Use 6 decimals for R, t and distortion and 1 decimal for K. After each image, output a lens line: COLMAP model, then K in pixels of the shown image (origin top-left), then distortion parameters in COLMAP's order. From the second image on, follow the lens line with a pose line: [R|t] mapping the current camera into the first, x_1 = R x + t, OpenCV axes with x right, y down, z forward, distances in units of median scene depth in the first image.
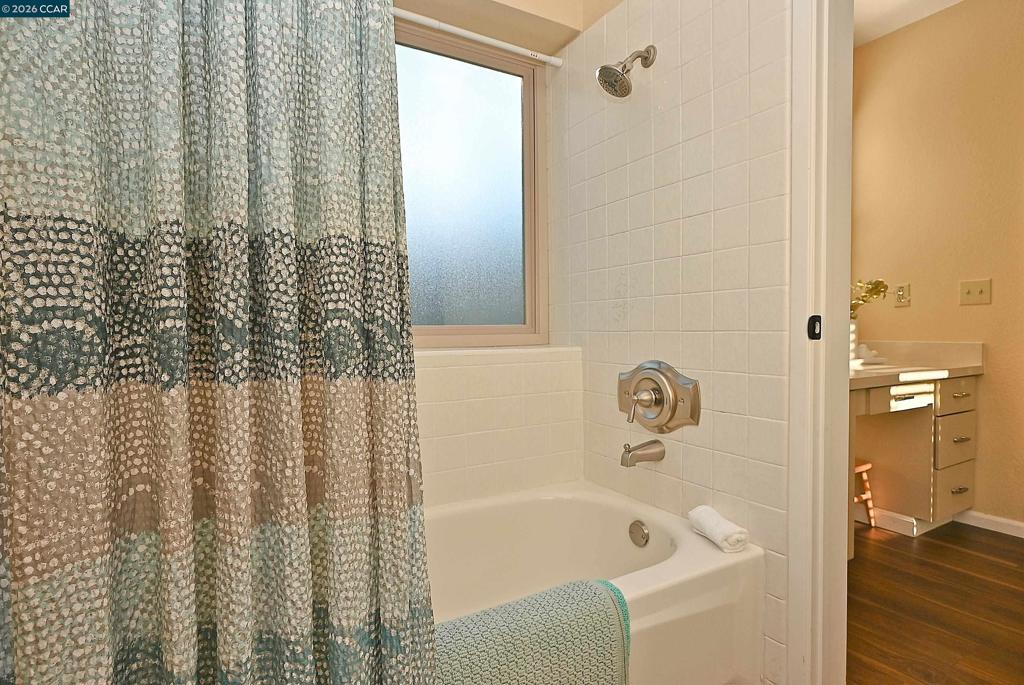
lens RADIAL K [[509.3, 0, 514.2], [0, 509.3, 343.7], [0, 0, 1]] dist [0.002409, 0.000192]
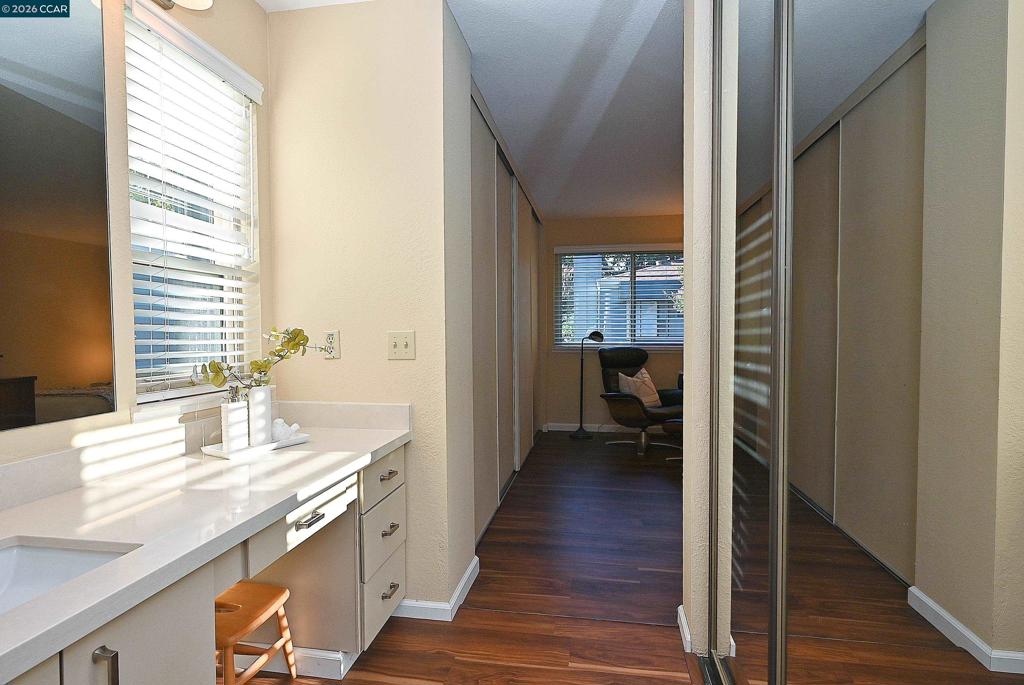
lens RADIAL K [[509.3, 0, 514.2], [0, 509.3, 343.7], [0, 0, 1]] dist [0.002409, 0.000192]
pose [[0.625588, -0.015766, 0.779994, 0.348885], [0.020194, 0.999788, 0.004012, -0.102556], [-0.779892, 0.013241, 0.625774, 0.309912]]
